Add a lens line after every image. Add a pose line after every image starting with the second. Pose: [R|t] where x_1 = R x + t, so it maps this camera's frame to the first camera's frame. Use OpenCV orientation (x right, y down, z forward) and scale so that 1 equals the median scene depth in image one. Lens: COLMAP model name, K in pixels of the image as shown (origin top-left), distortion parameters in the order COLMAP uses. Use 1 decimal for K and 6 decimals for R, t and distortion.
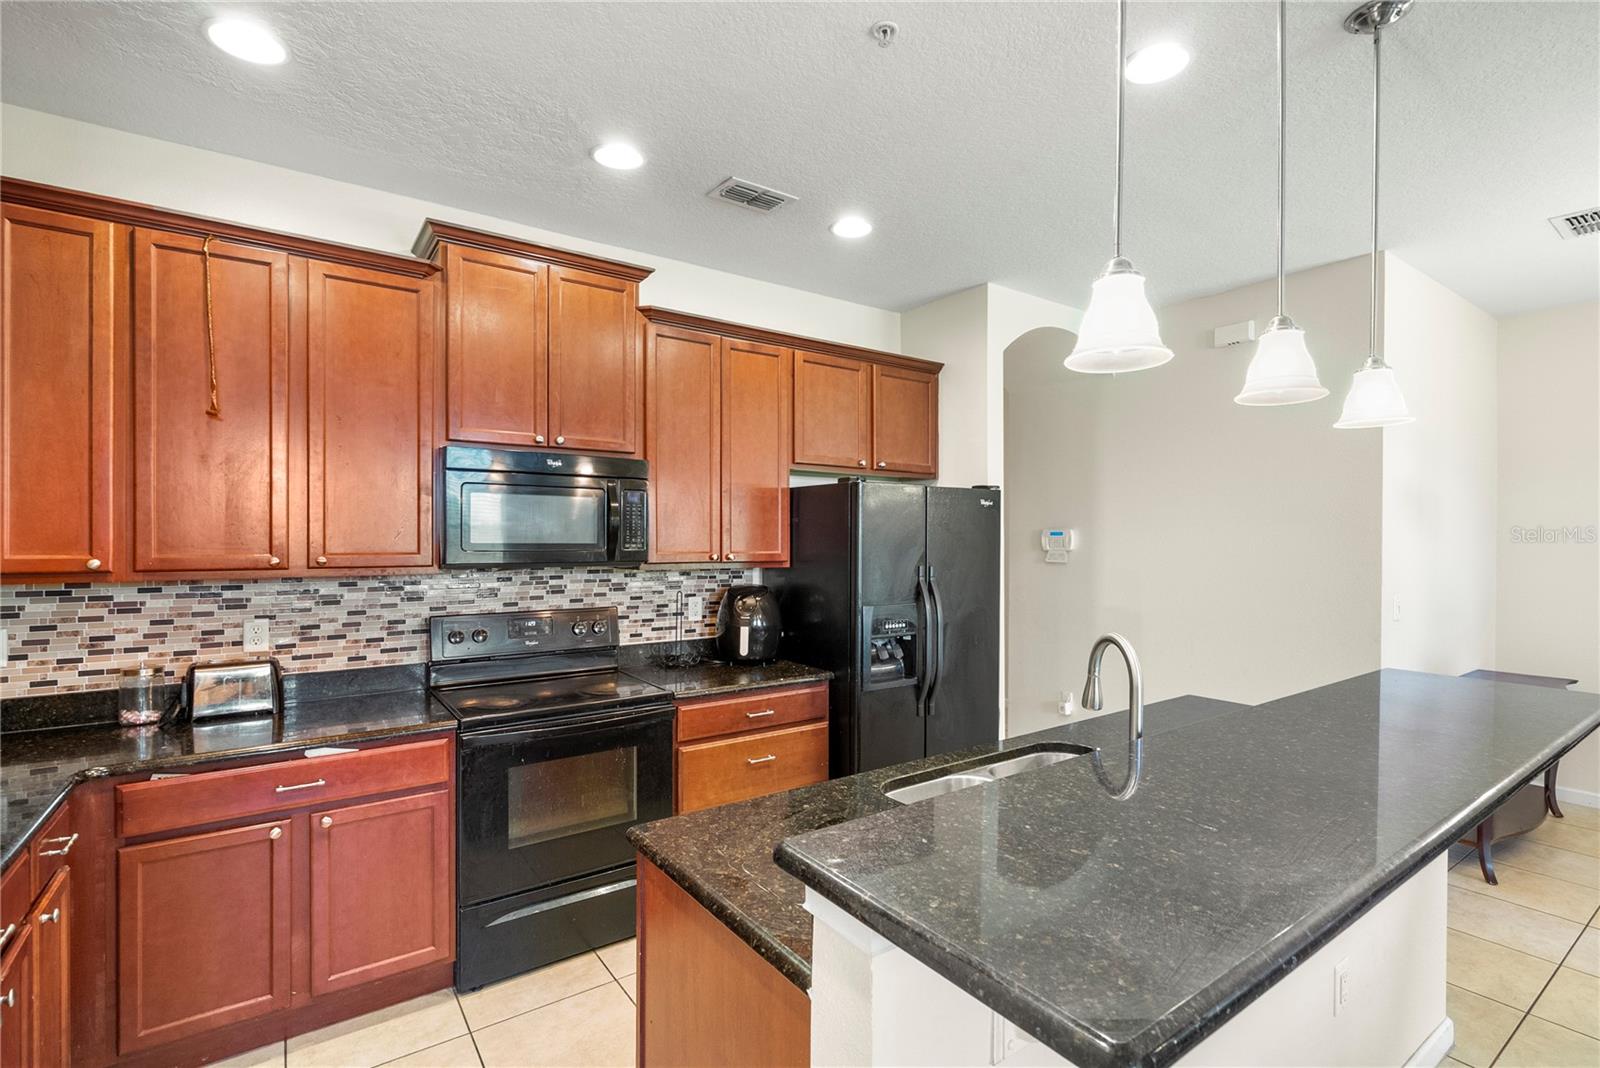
lens RADIAL K [[742.6, 0, 800.2], [0, 742.6, 544.7], [0, 0, 1]] dist [0.002013, 0.000536]
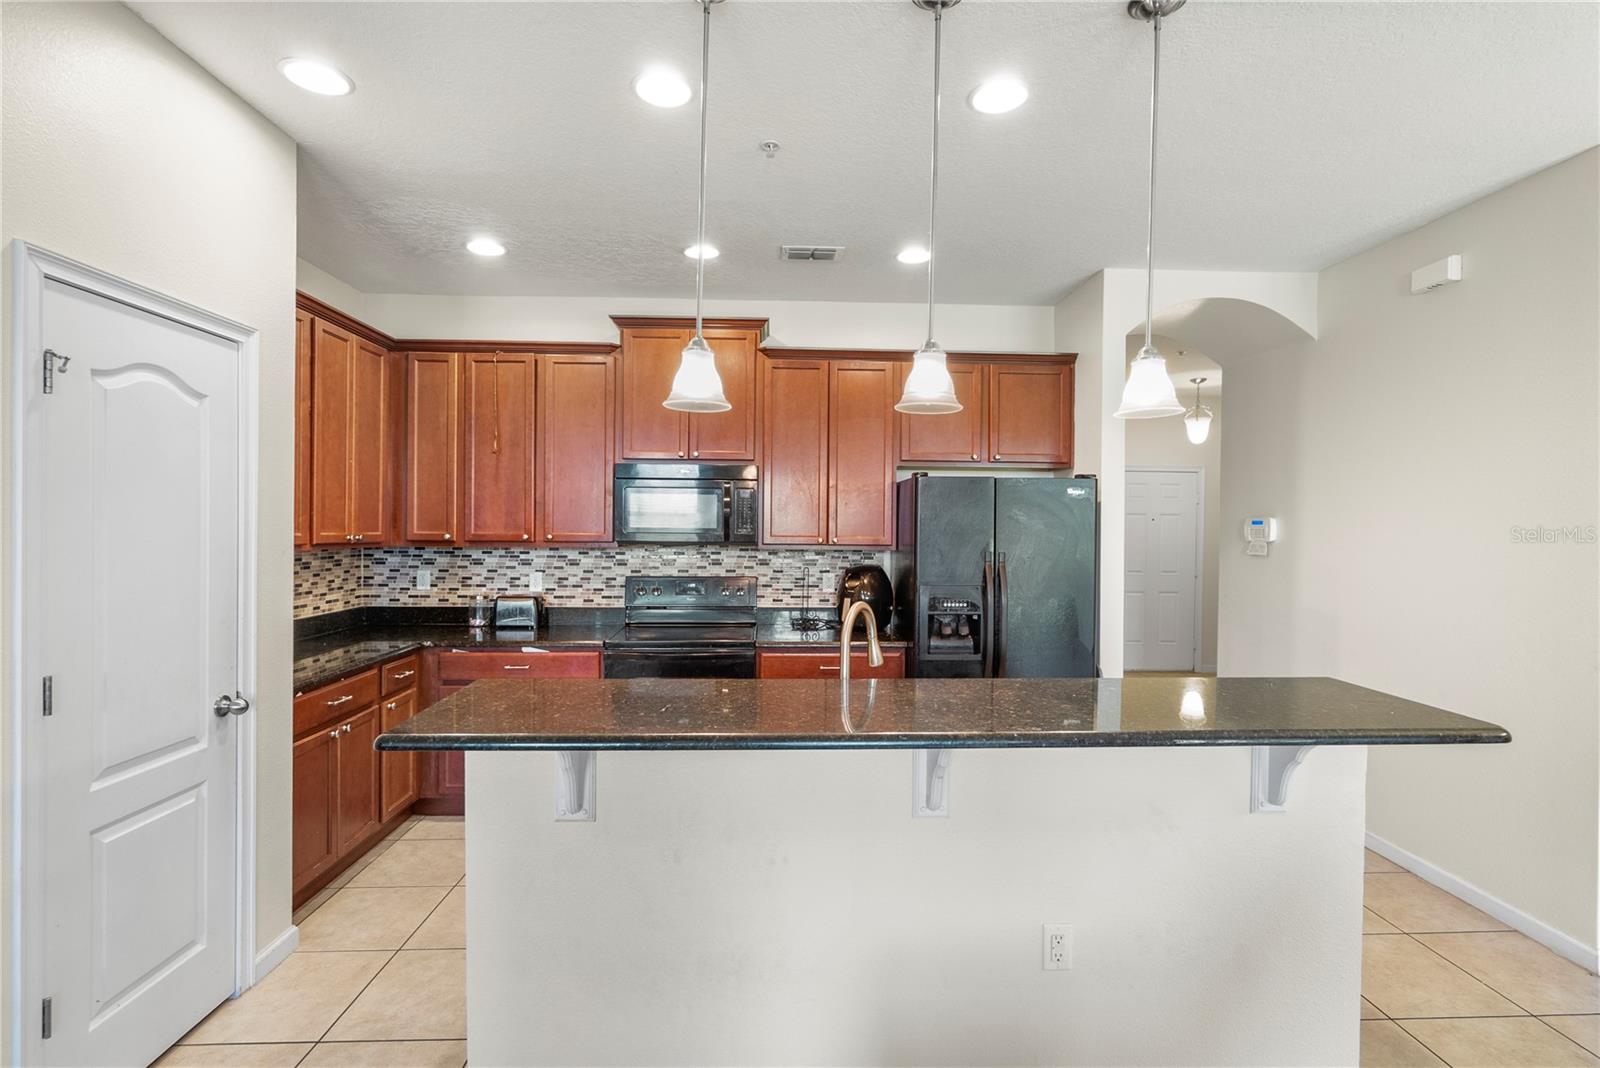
lens RADIAL K [[735.7, 0, 800.0], [0, 735.7, 534.0], [0, 0, 1]] dist [-0.001137, 0.001073]
pose [[0.841909, 0.012807, -0.539467, 0.562007], [-0.010782, 0.999918, 0.006911, -0.002143], [0.539511, -0.000002, 0.841978, -0.056222]]
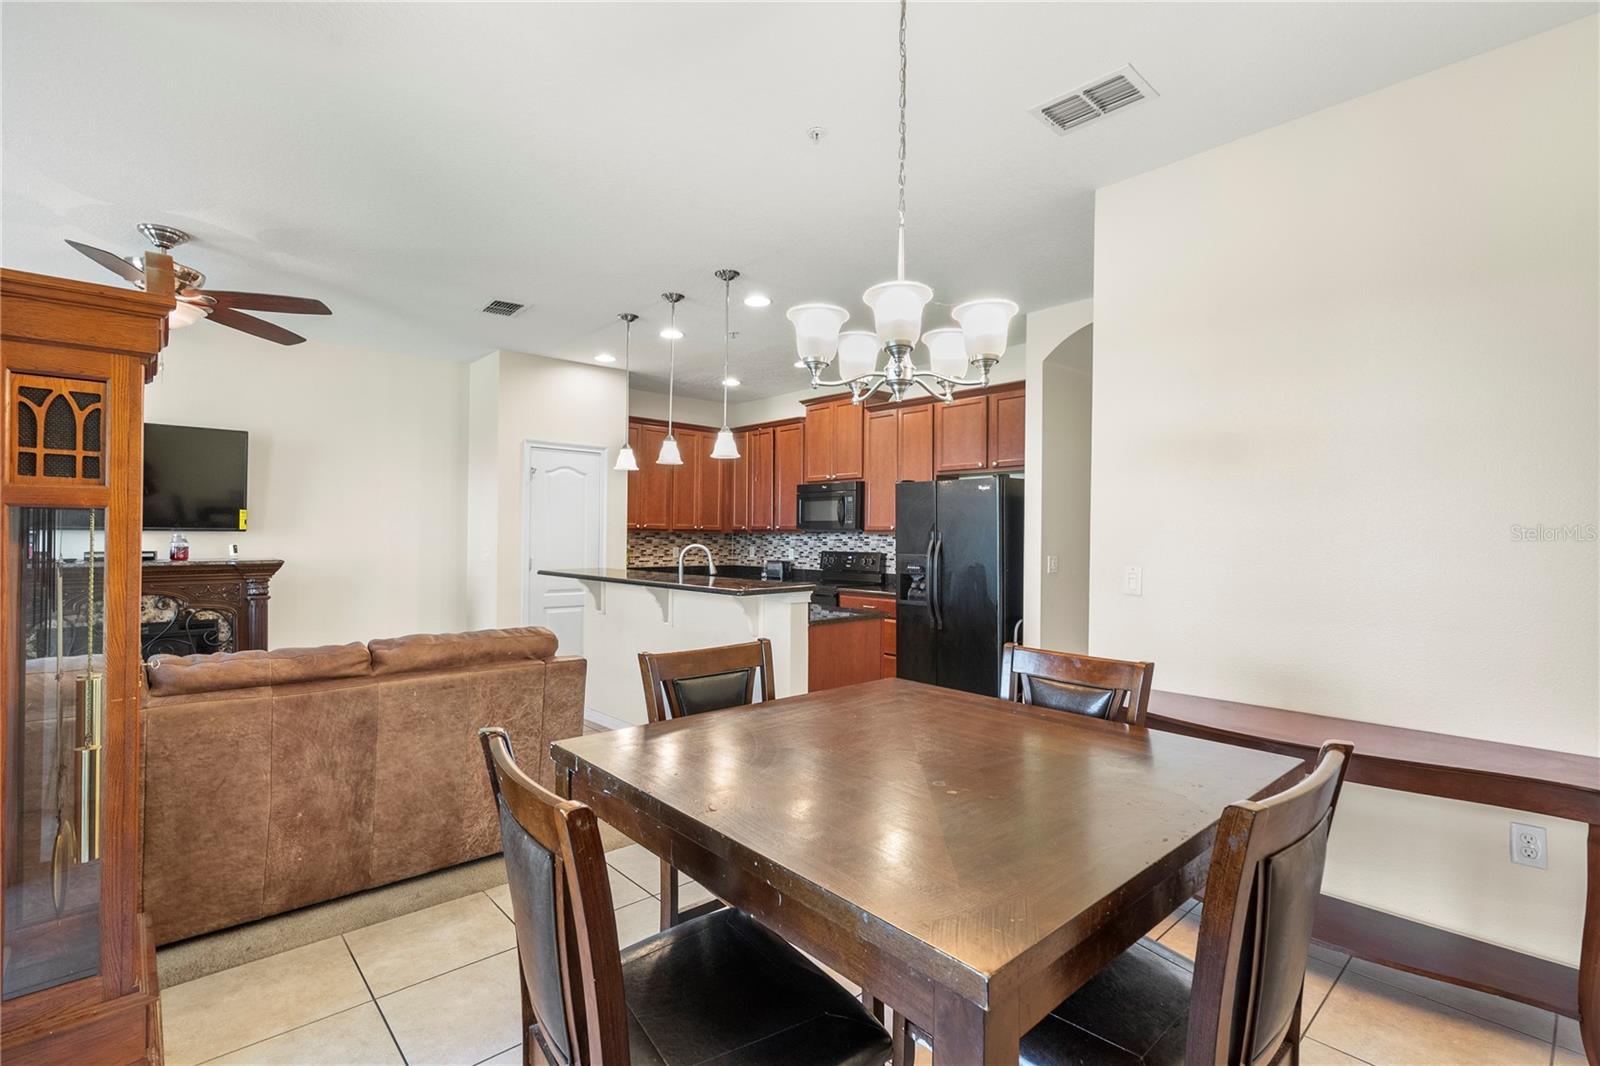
lens RADIAL K [[740.5, 0, 800.0], [0, 740.5, 533.0], [0, 0, 1]] dist [-0.000273, 0.000445]
pose [[0.128698, -0.002508, -0.991681, 1.859020], [-0.012517, 0.999913, -0.004154, 0.044513], [0.991605, 0.012947, 0.128655, 0.571049]]
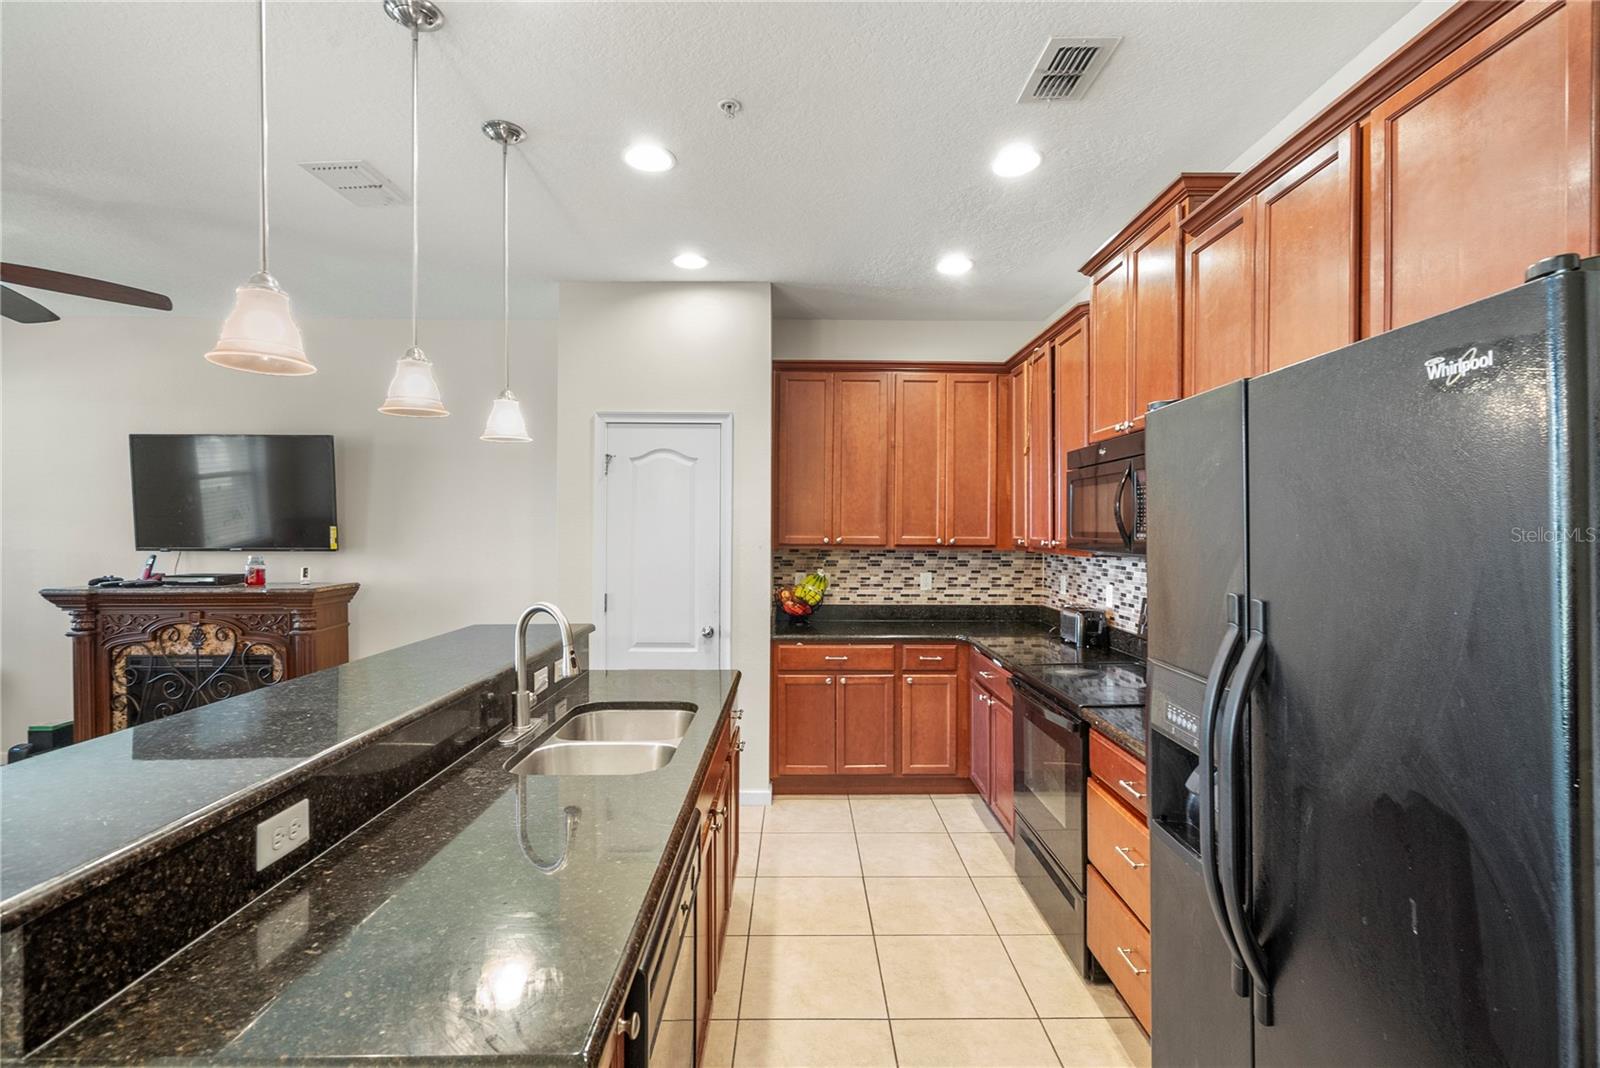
lens RADIAL K [[731.3, 0, 808.6], [0, 731.3, 531.2], [0, 0, 1]] dist [-0.002517, -0.000319]
pose [[-0.558105, 0.000839, -0.829770, 0.653722], [-0.006662, 0.999963, 0.005492, -0.005531], [0.829744, 0.008593, -0.558078, 1.126809]]
